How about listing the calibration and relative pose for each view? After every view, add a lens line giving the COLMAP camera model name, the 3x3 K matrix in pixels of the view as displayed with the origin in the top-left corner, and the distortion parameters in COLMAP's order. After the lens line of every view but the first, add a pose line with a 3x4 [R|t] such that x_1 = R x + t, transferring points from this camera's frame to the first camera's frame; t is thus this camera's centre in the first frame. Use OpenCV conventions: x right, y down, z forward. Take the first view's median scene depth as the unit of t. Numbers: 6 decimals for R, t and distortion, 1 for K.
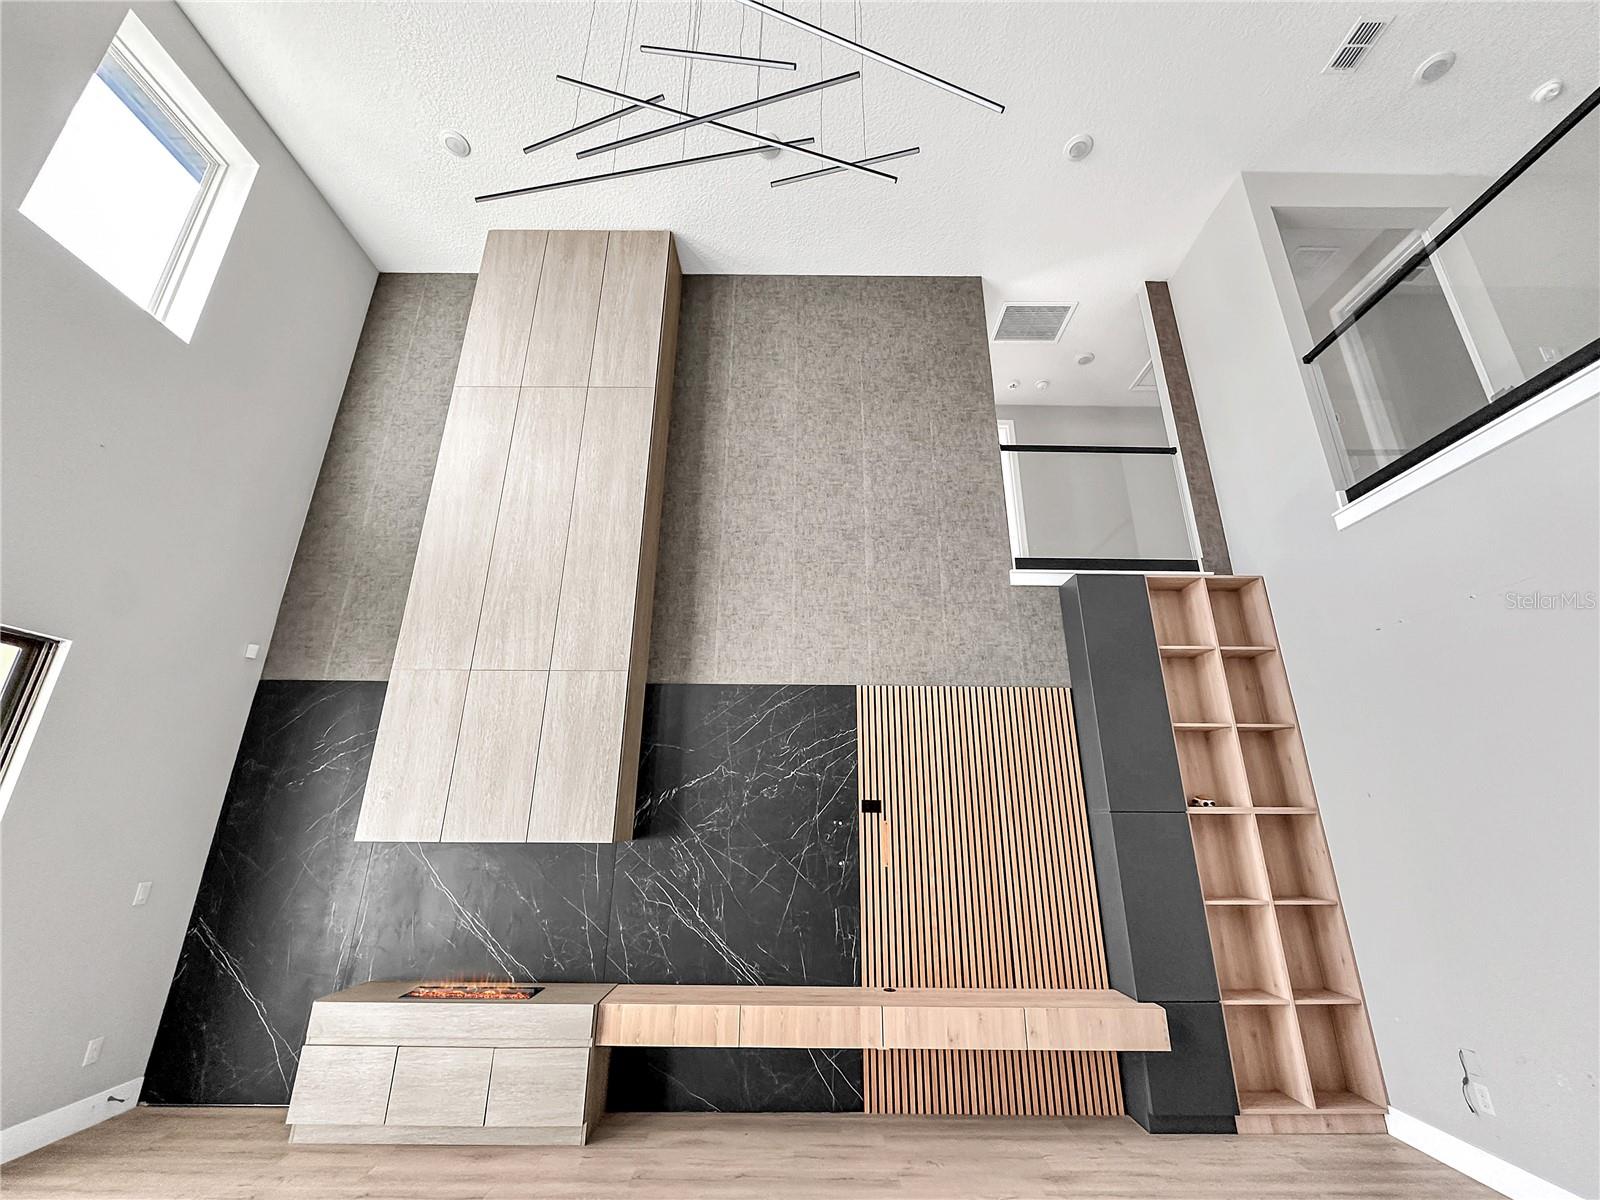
lens RADIAL K [[646.0, 0, 803.1], [0, 646.0, 598.3], [0, 0, 1]] dist [-0.000968, -0.000155]
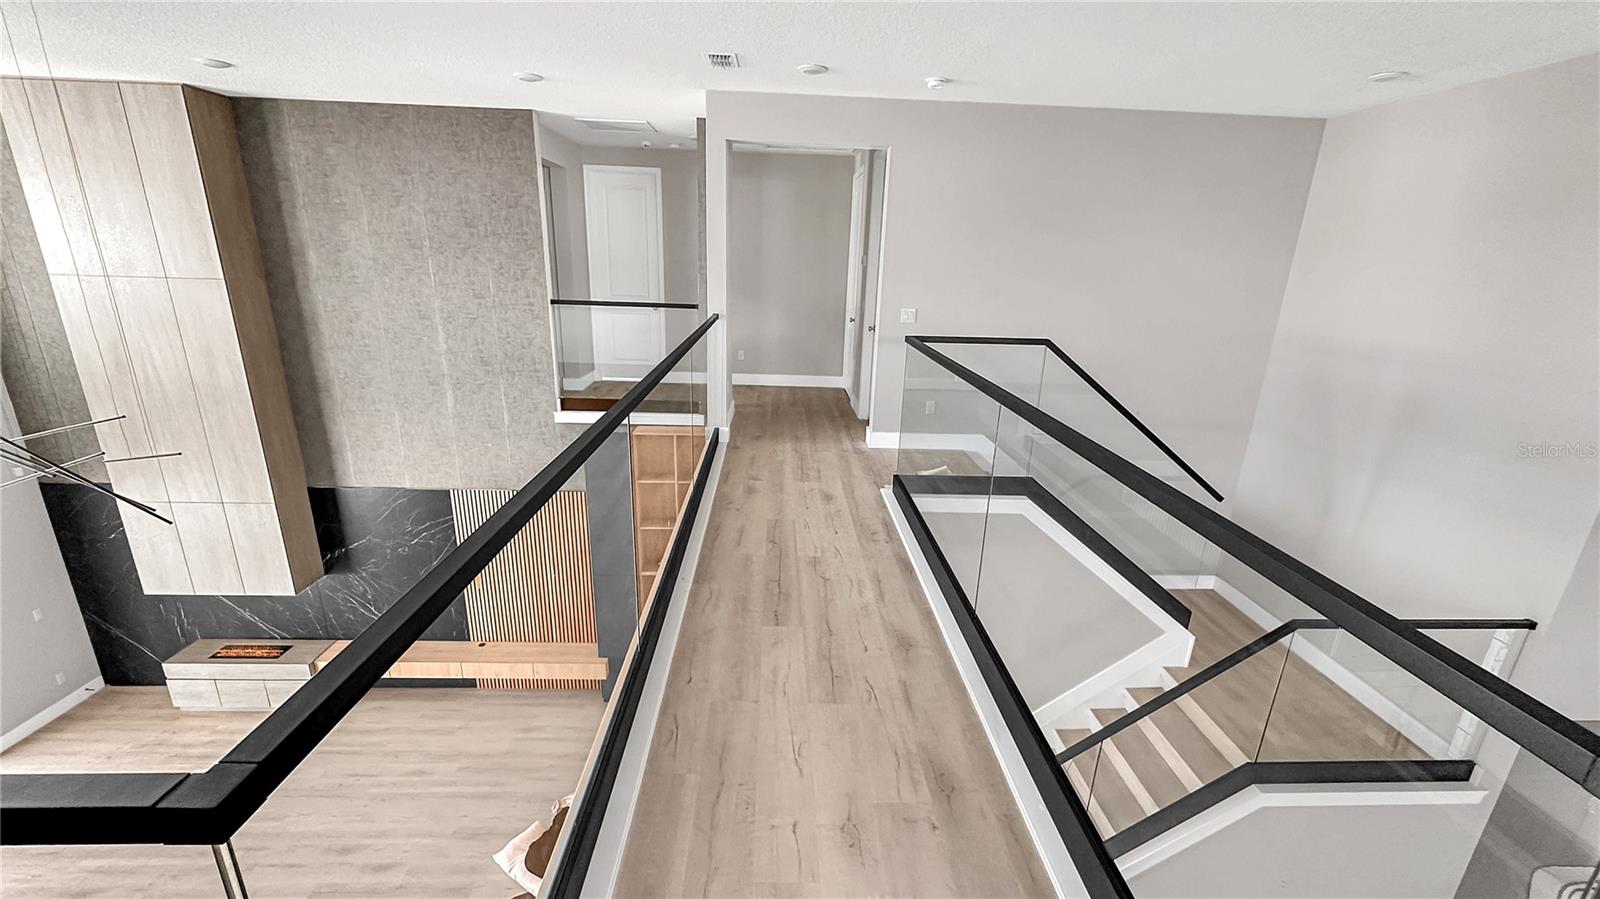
lens RADIAL K [[645.3, 0, 801.9], [0, 645.3, 455.4], [0, 0, 1]] dist [-0.000726, 0.000152]
pose [[0.999290, 0.016092, 0.034074, 0.890980], [-0.033103, 0.806929, 0.589720, -0.886281], [-0.018005, -0.590429, 0.806888, -0.198786]]
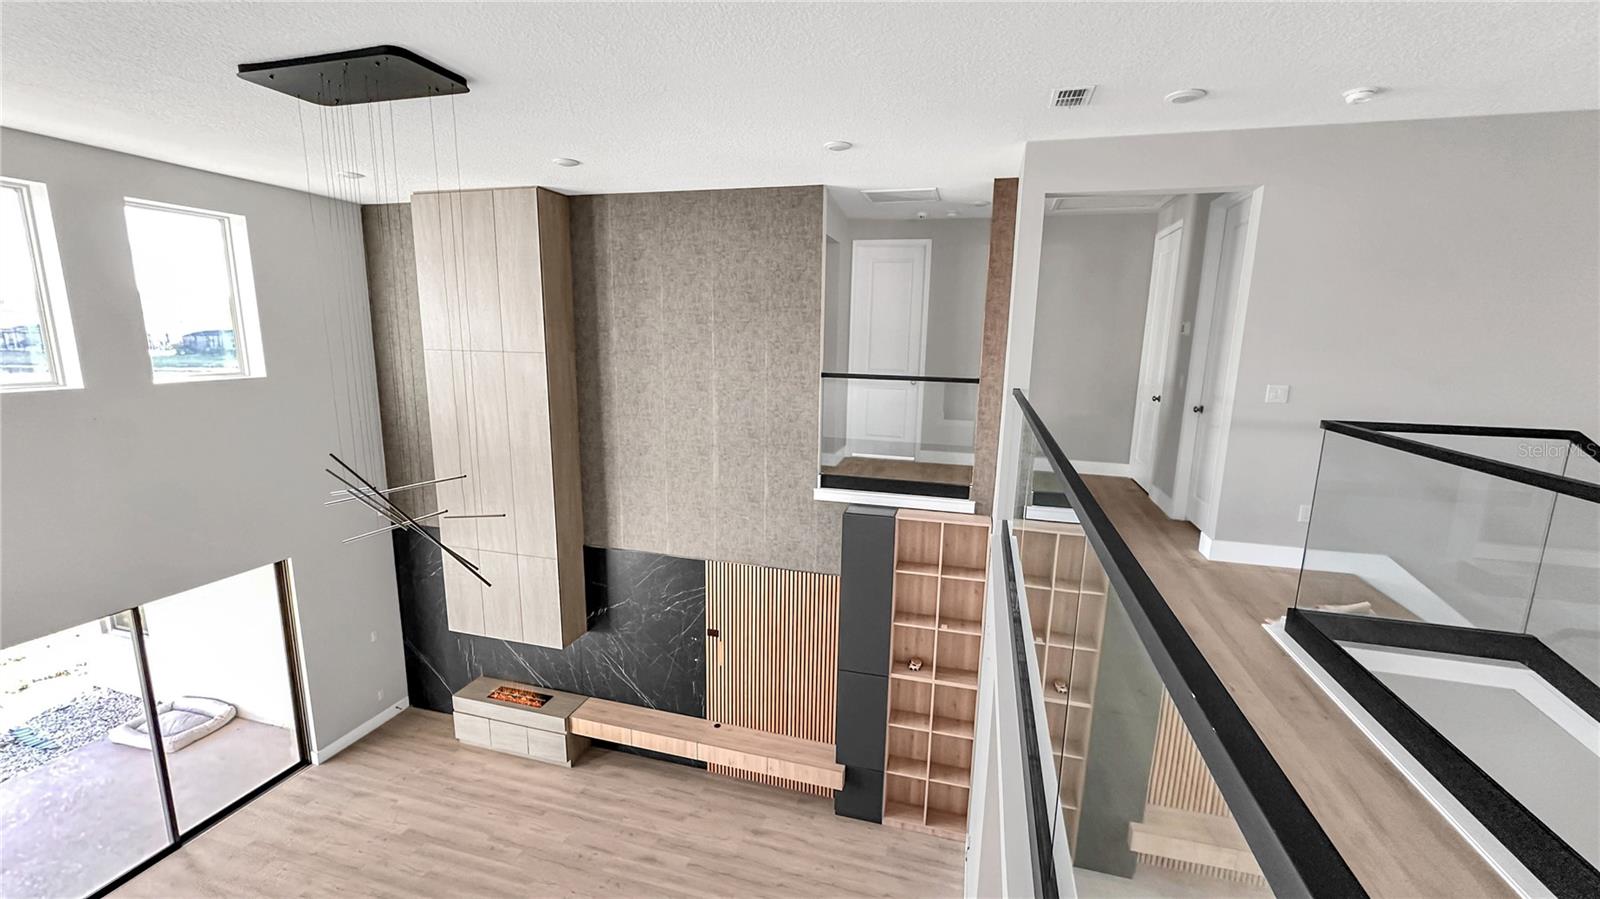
lens RADIAL K [[645.3, 0, 801.9], [0, 645.3, 455.4], [0, 0, 1]] dist [-0.000726, 0.000152]
pose [[0.960171, 0.063544, -0.272092, 0.719123], [0.079662, 0.871124, 0.484558, -0.819205], [0.267817, -0.486934, 0.831366, -0.072057]]
